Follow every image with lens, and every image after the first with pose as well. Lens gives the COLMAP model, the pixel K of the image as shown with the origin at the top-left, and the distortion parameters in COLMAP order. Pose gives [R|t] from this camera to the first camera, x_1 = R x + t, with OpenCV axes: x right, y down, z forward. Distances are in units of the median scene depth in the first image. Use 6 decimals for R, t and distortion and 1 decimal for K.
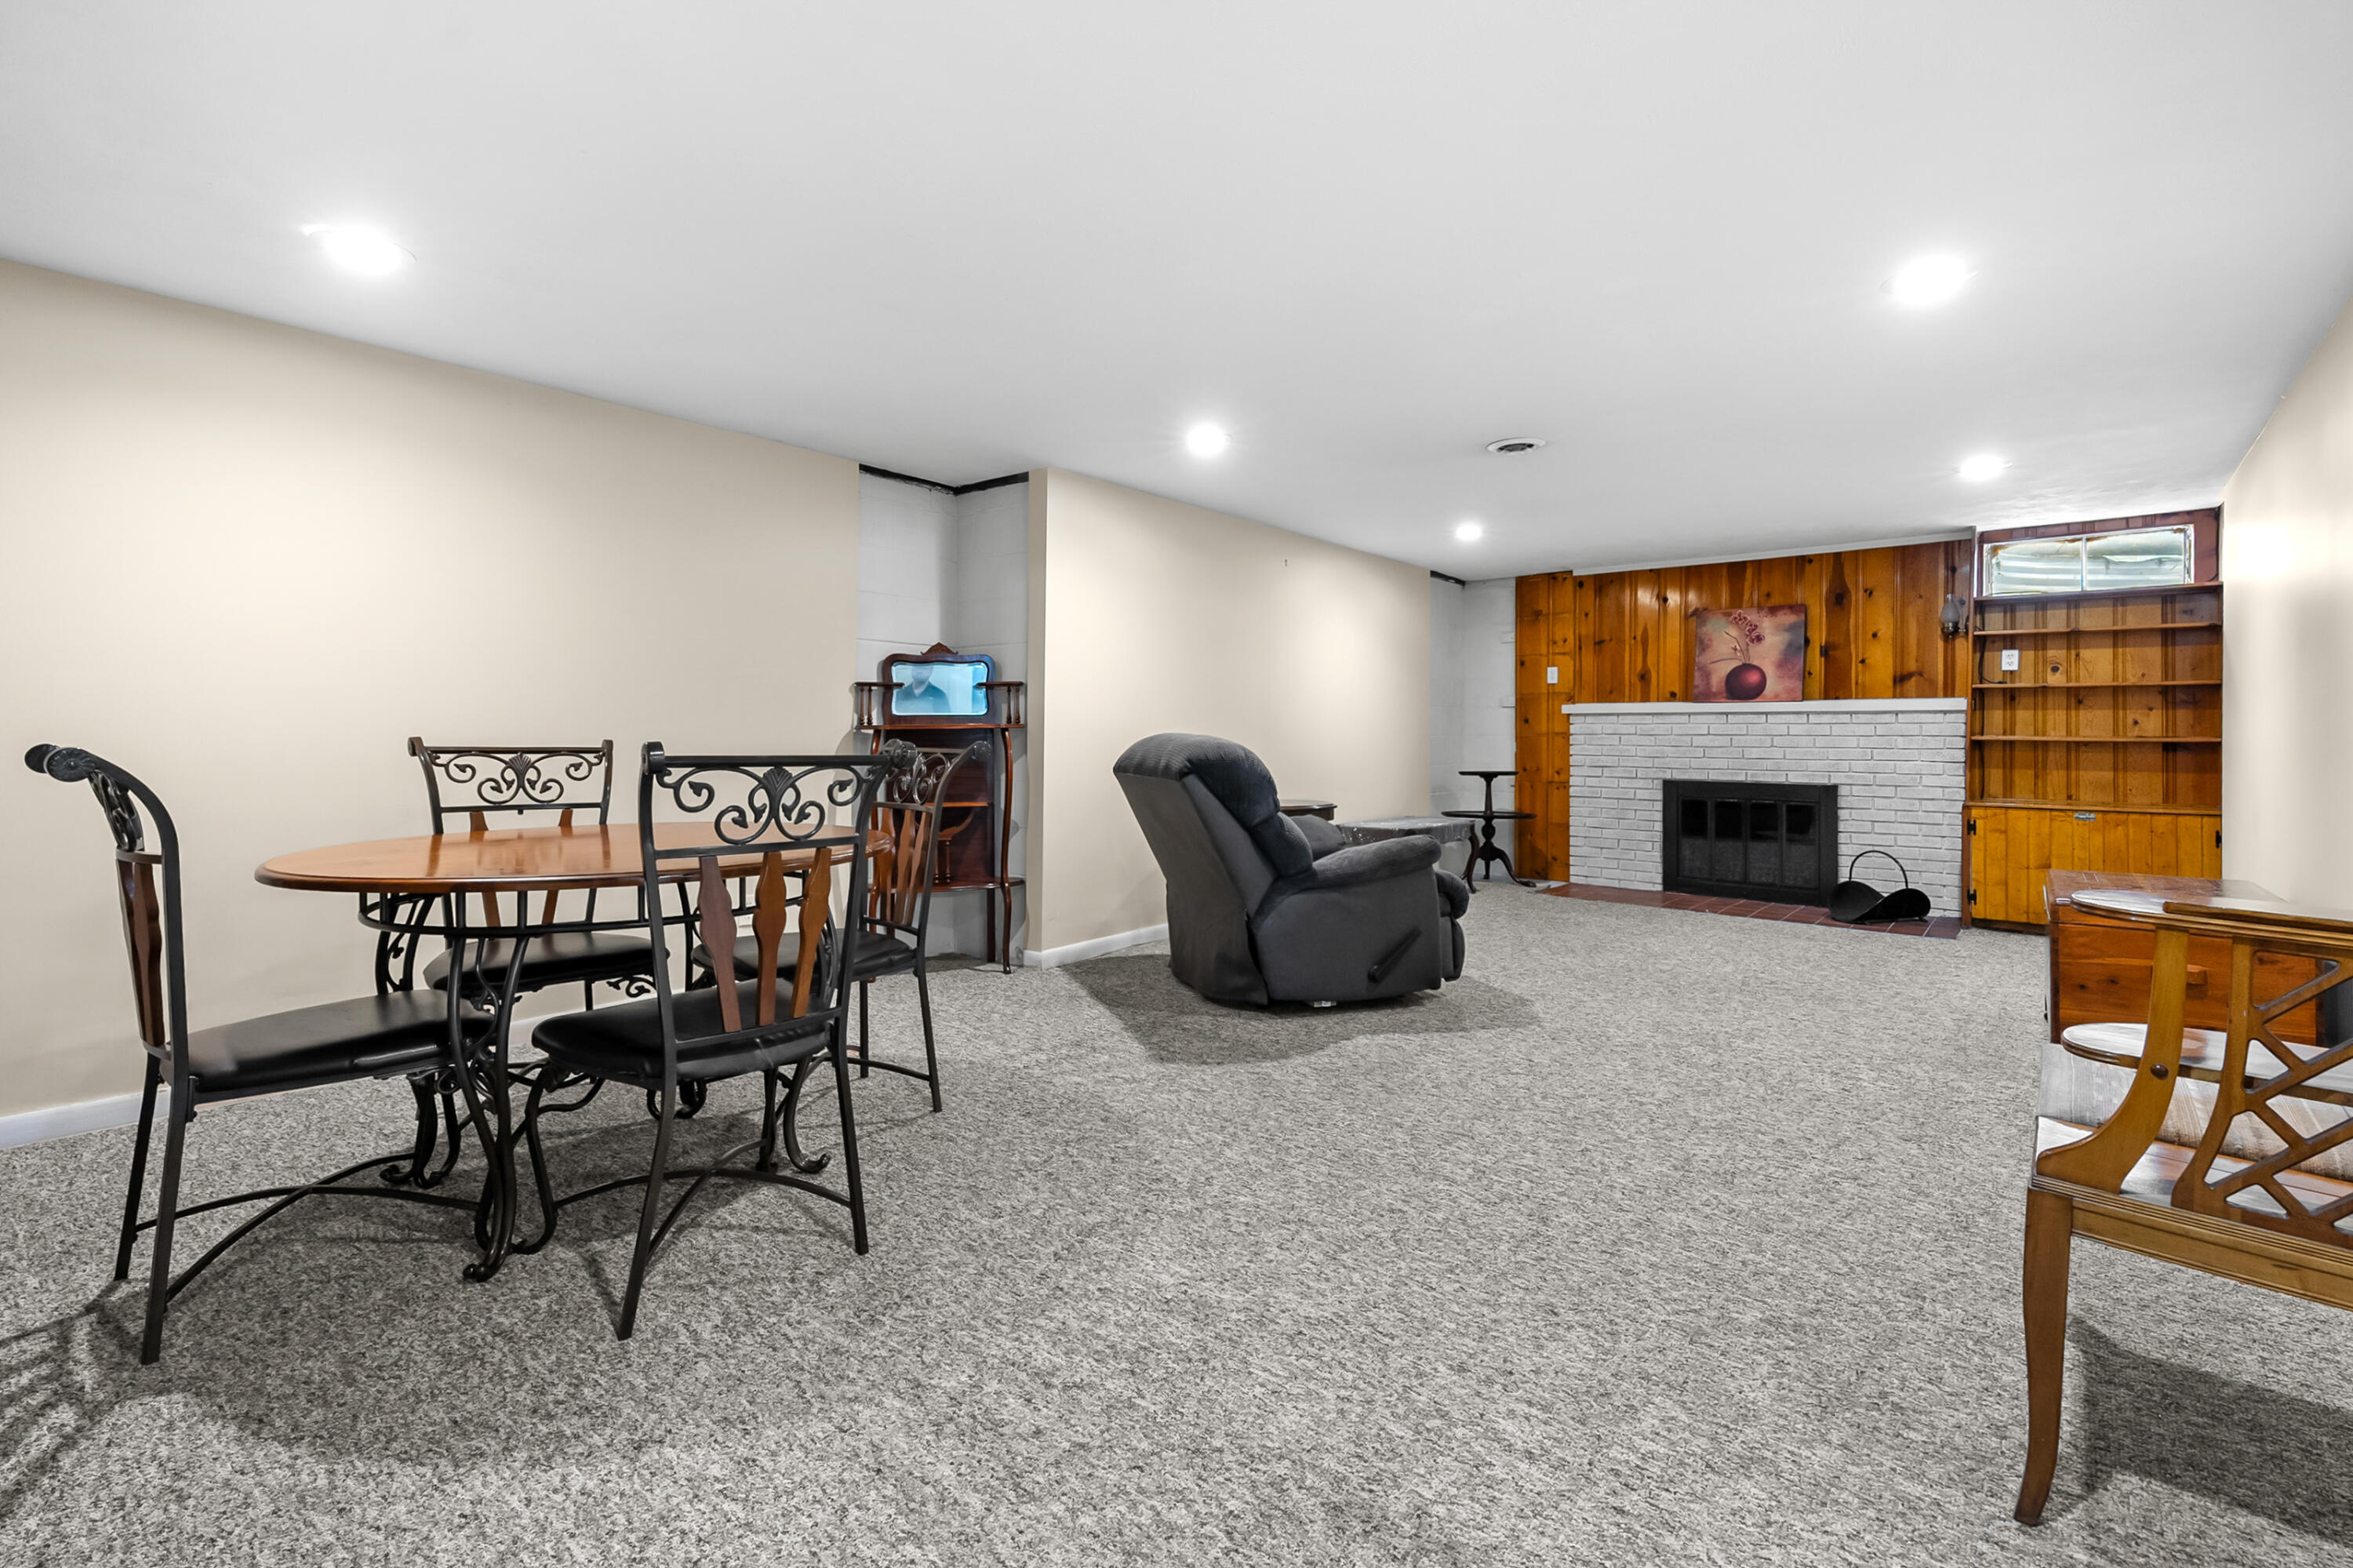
lens RADIAL K [[1131.2, 0, 1084.6], [0, 1131.2, 742.1], [0, 0, 1]] dist [-0.003518, -0.001629]
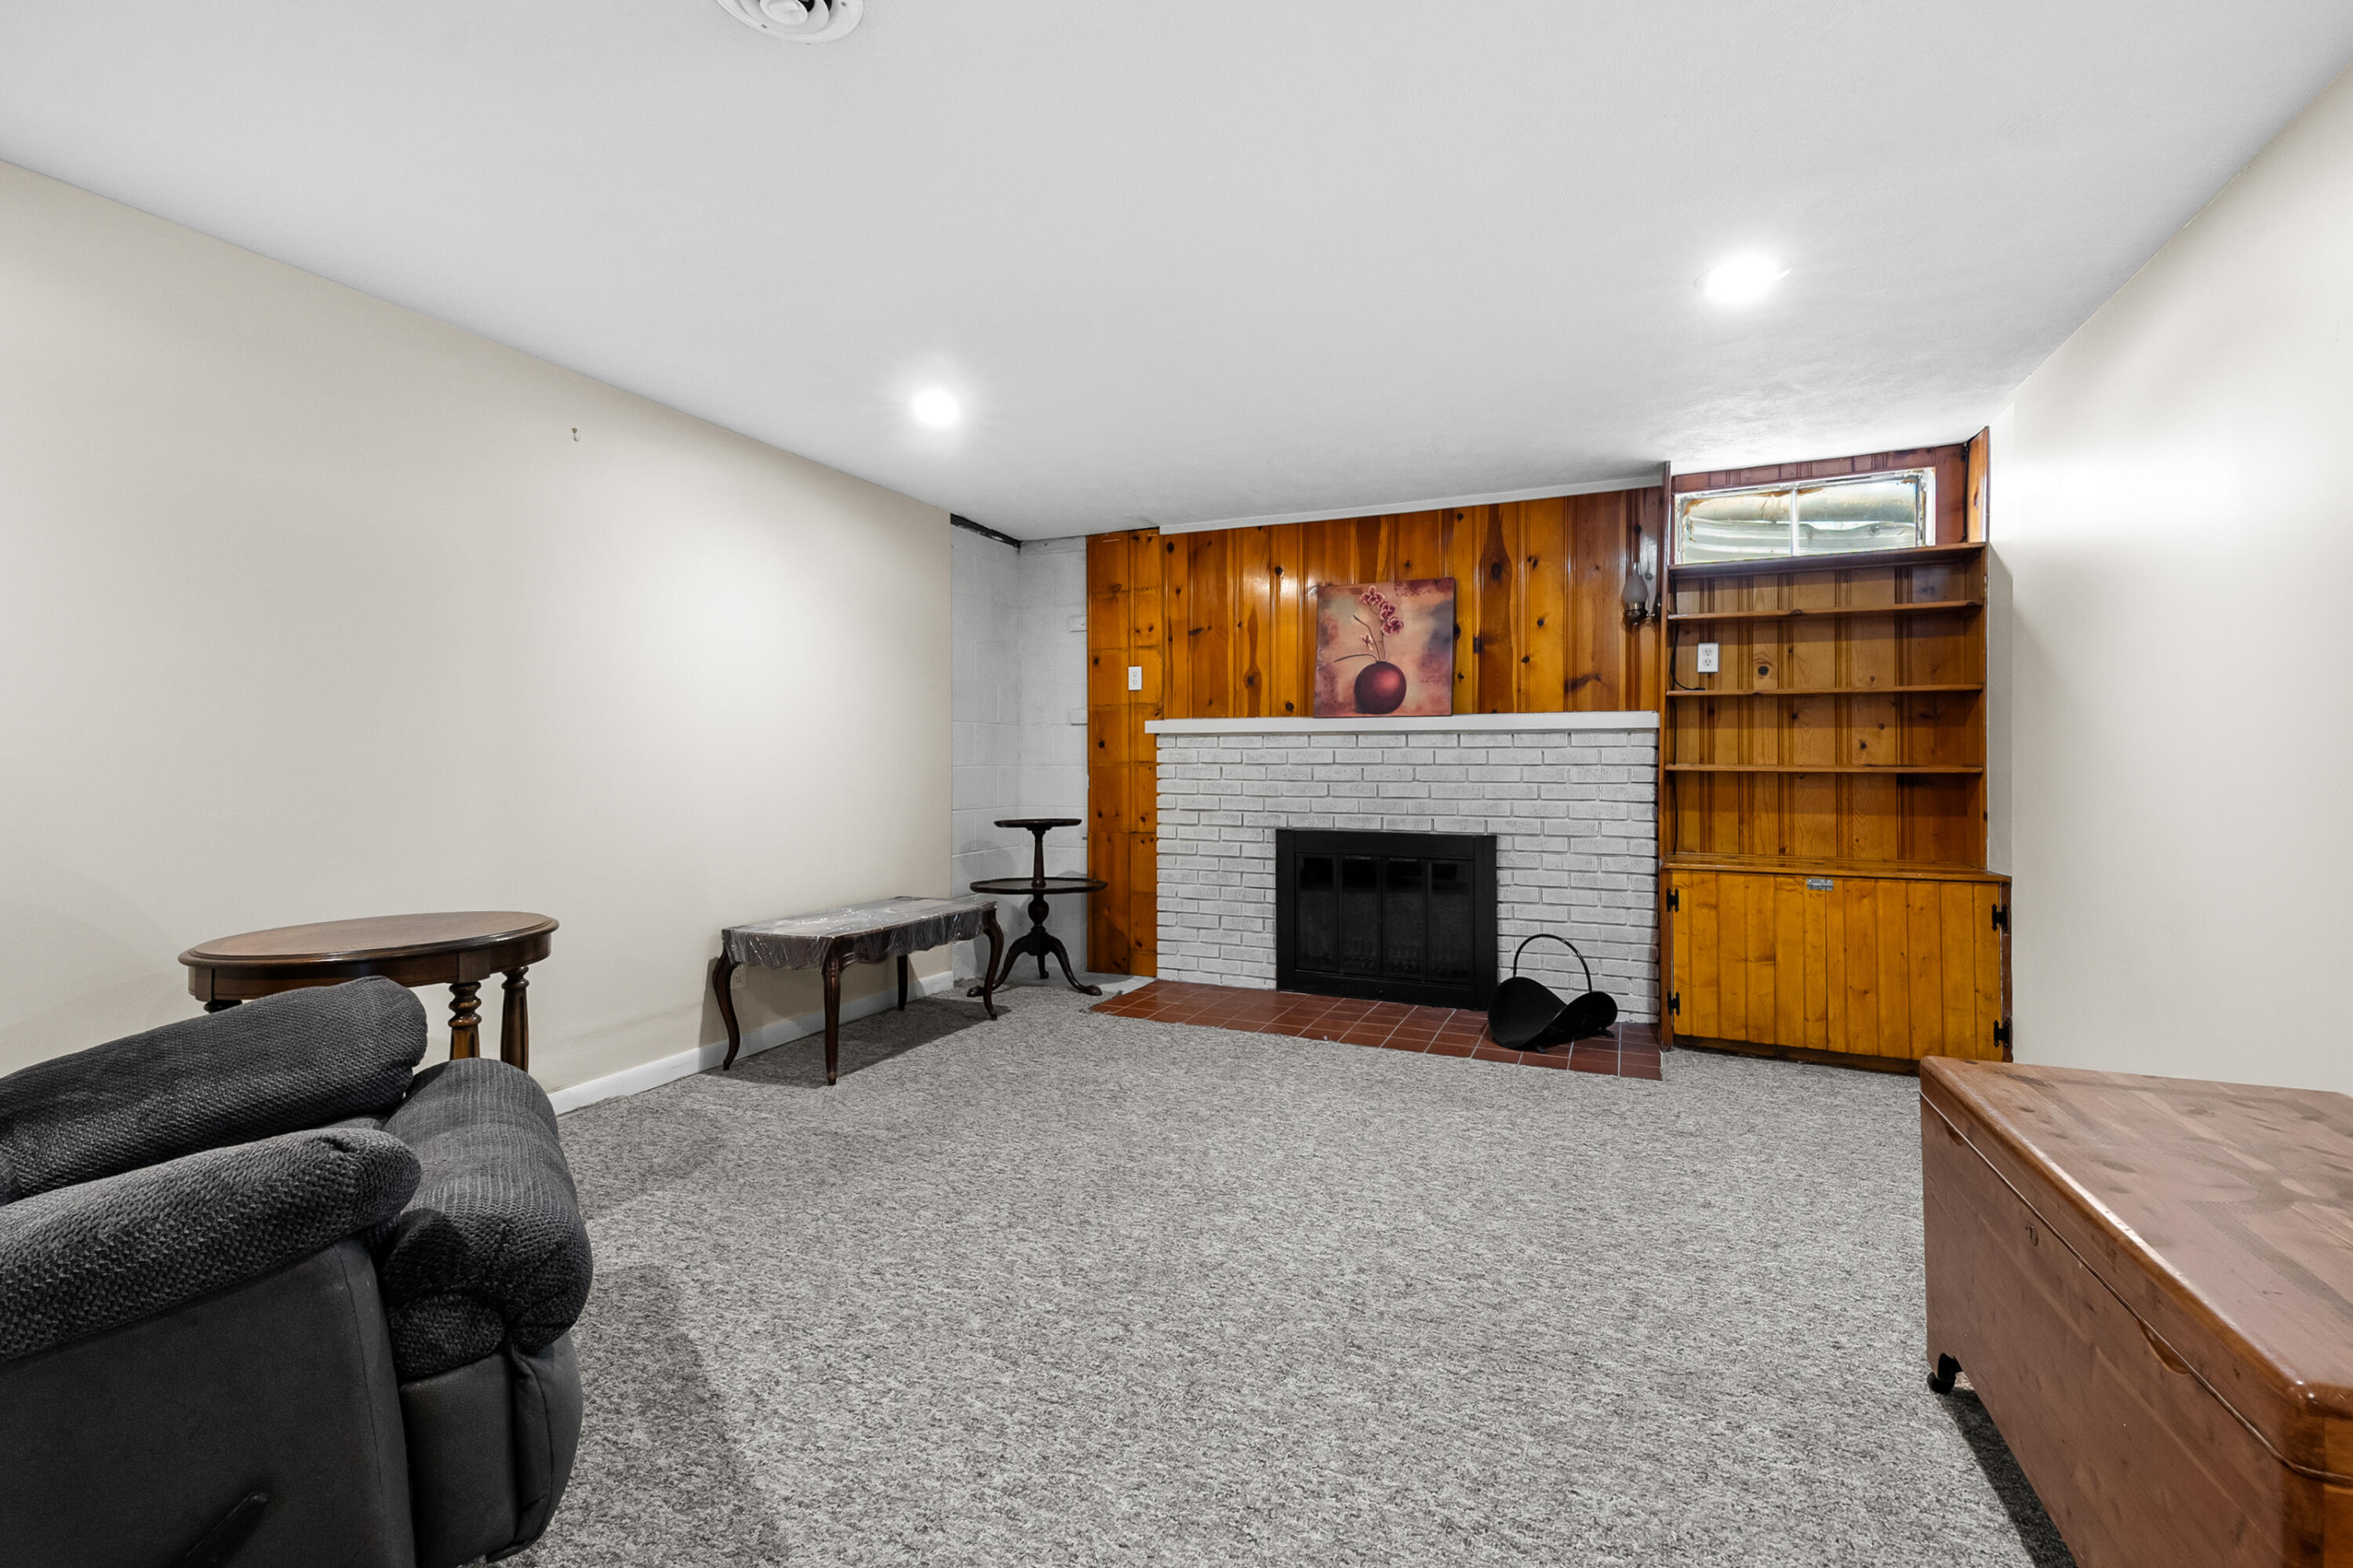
lens RADIAL K [[1070.1, 0, 1171.6], [0, 1070.1, 771.5], [0, 0, 1]] dist [-0.002815, -0.000585]
pose [[0.949547, -0.007594, 0.313532, 0.276195], [0.006354, 0.999967, 0.004974, -0.006292], [-0.313559, -0.002731, 0.949565, 0.446401]]
